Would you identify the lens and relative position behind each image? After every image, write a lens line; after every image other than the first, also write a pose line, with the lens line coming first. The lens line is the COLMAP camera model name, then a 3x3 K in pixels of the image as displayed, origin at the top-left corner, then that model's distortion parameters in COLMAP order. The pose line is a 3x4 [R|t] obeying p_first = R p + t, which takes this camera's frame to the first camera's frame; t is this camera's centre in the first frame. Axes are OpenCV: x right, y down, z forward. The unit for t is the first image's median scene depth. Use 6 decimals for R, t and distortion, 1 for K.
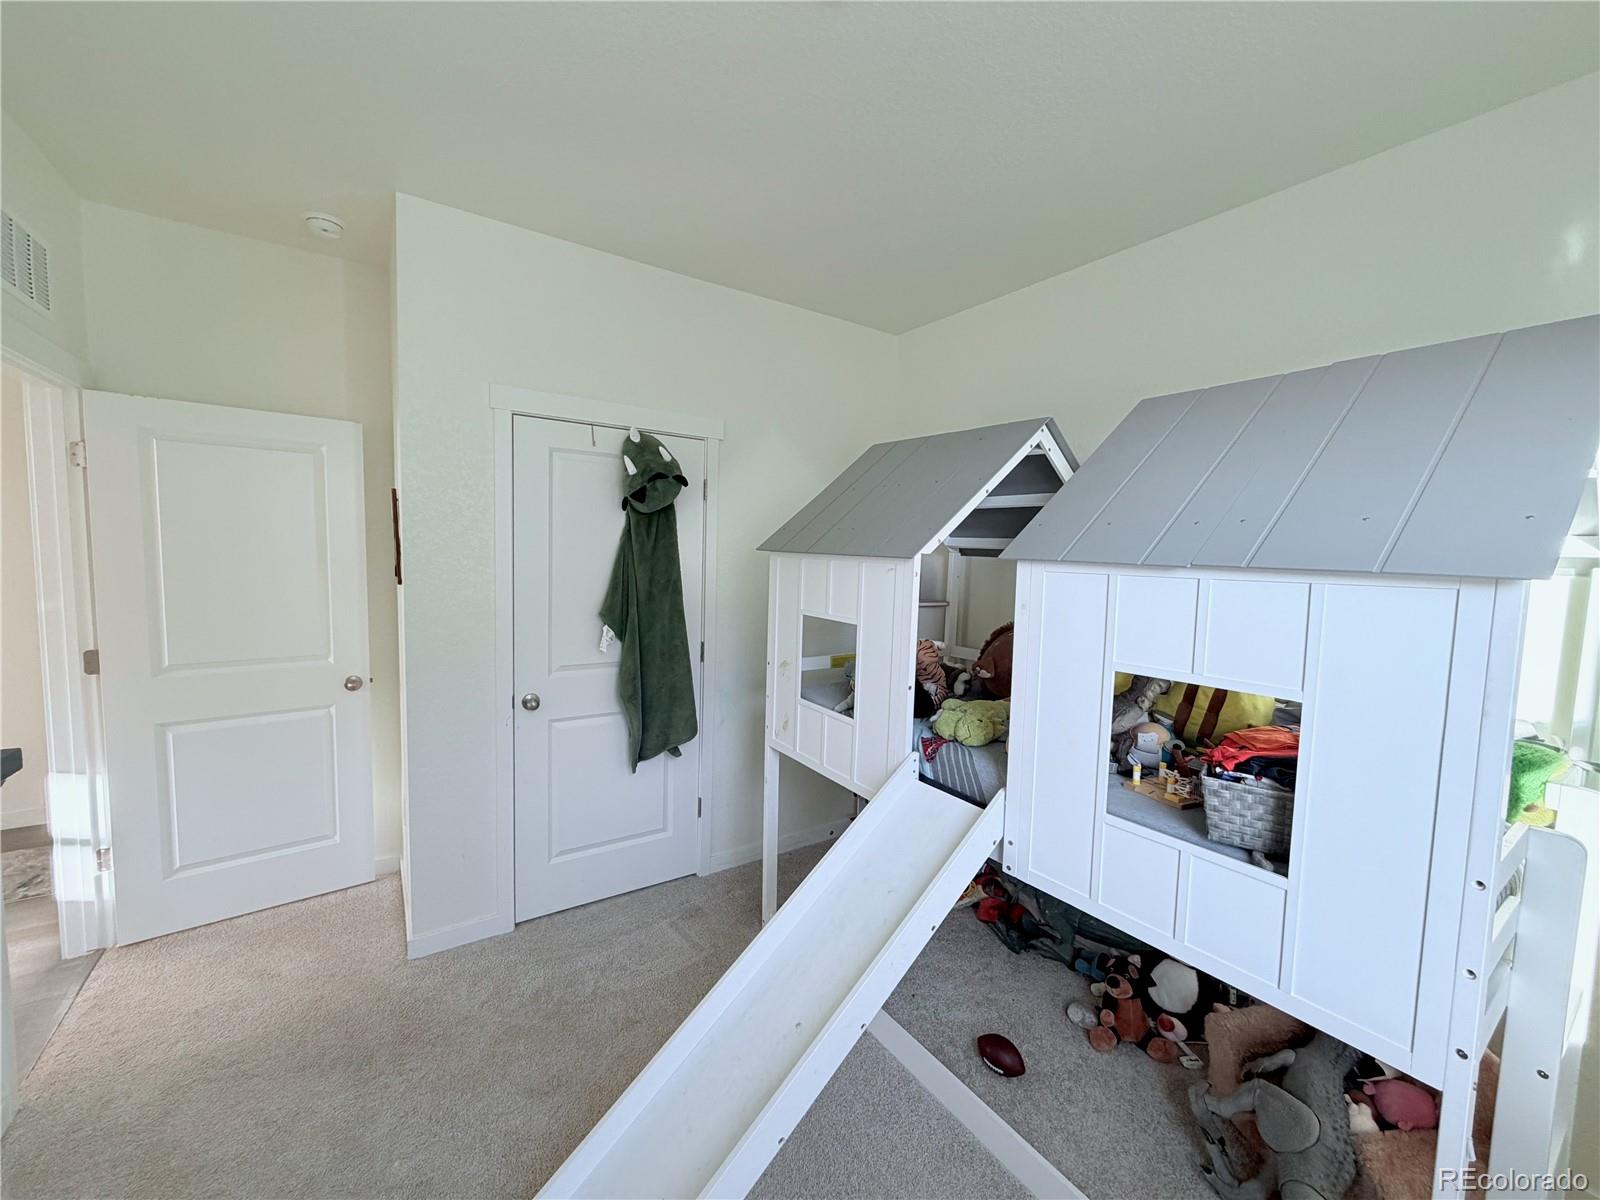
lens RADIAL K [[639.2, 0, 800.0], [0, 639.2, 600.0], [0, 0, 1]] dist [-0.001520, -0.000457]
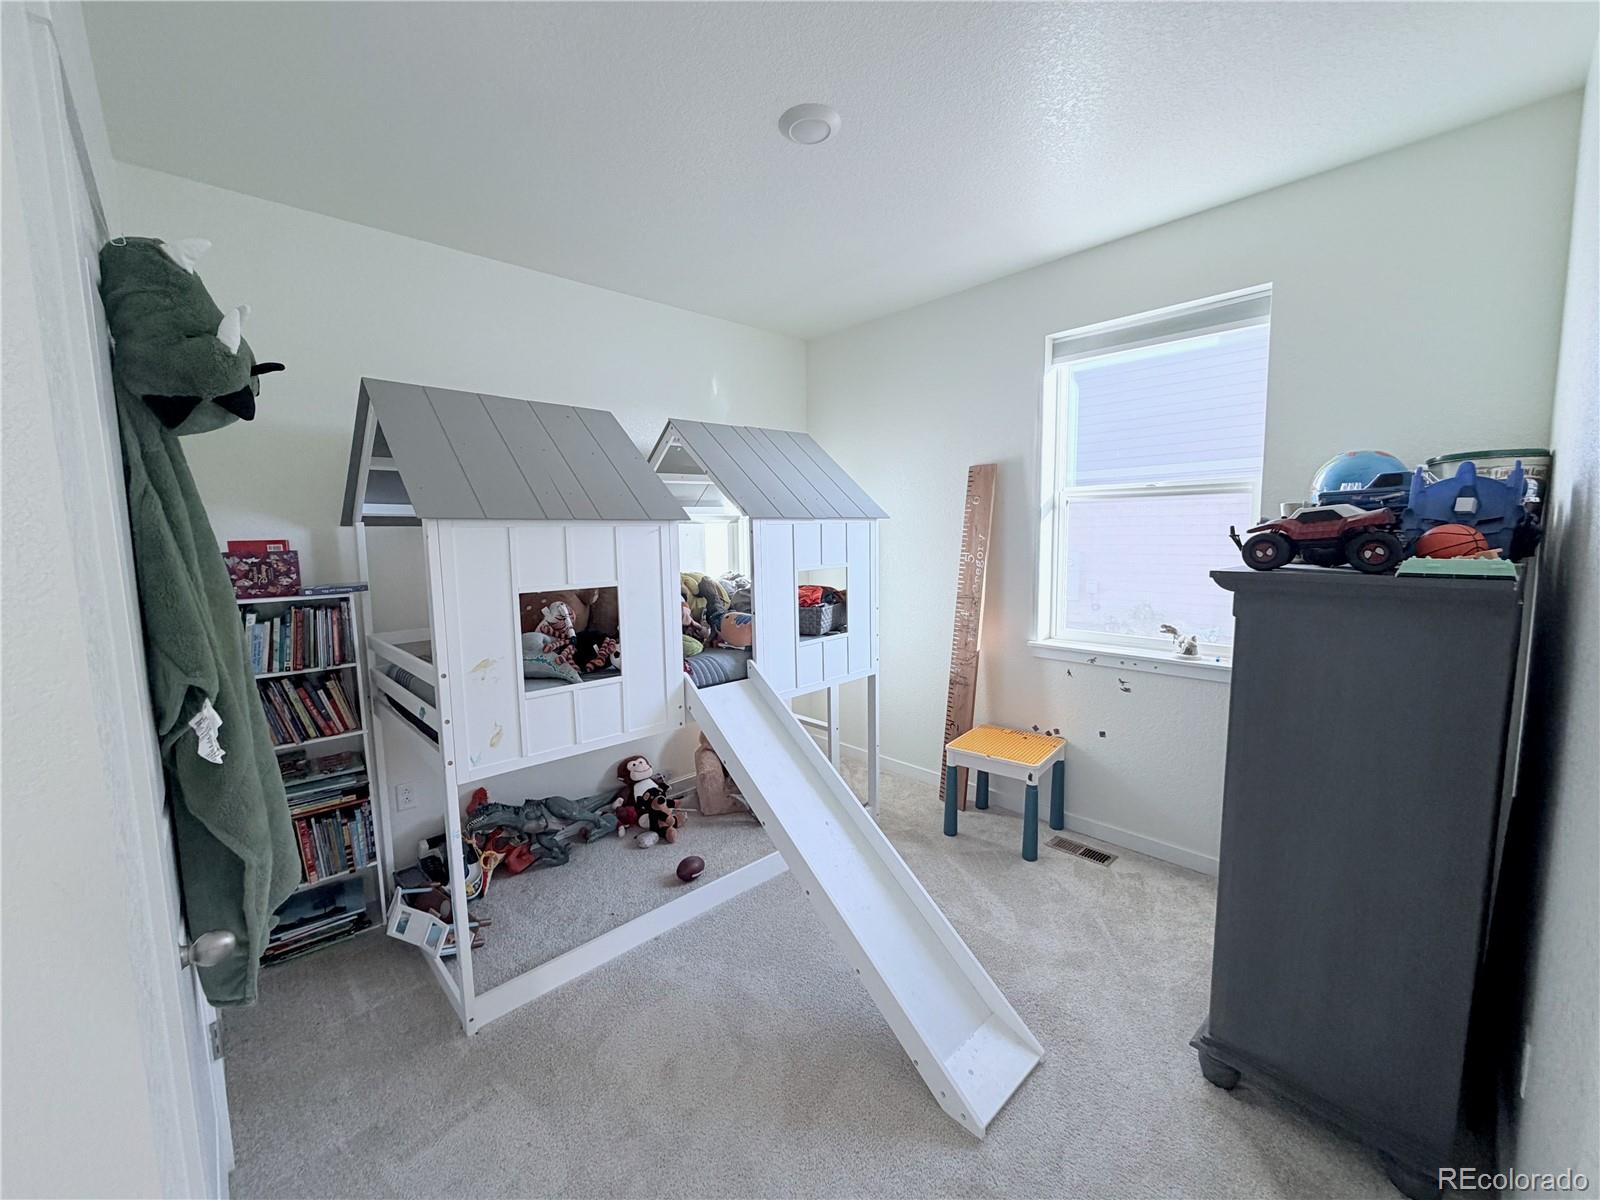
lens RADIAL K [[639.2, 0, 800.0], [0, 639.2, 600.0], [0, 0, 1]] dist [-0.001520, -0.000457]
pose [[-0.188164, -0.130939, 0.973370, -0.915318], [0.081992, 0.985519, 0.148423, -0.064496], [-0.978709, 0.107736, -0.174703, 0.832483]]
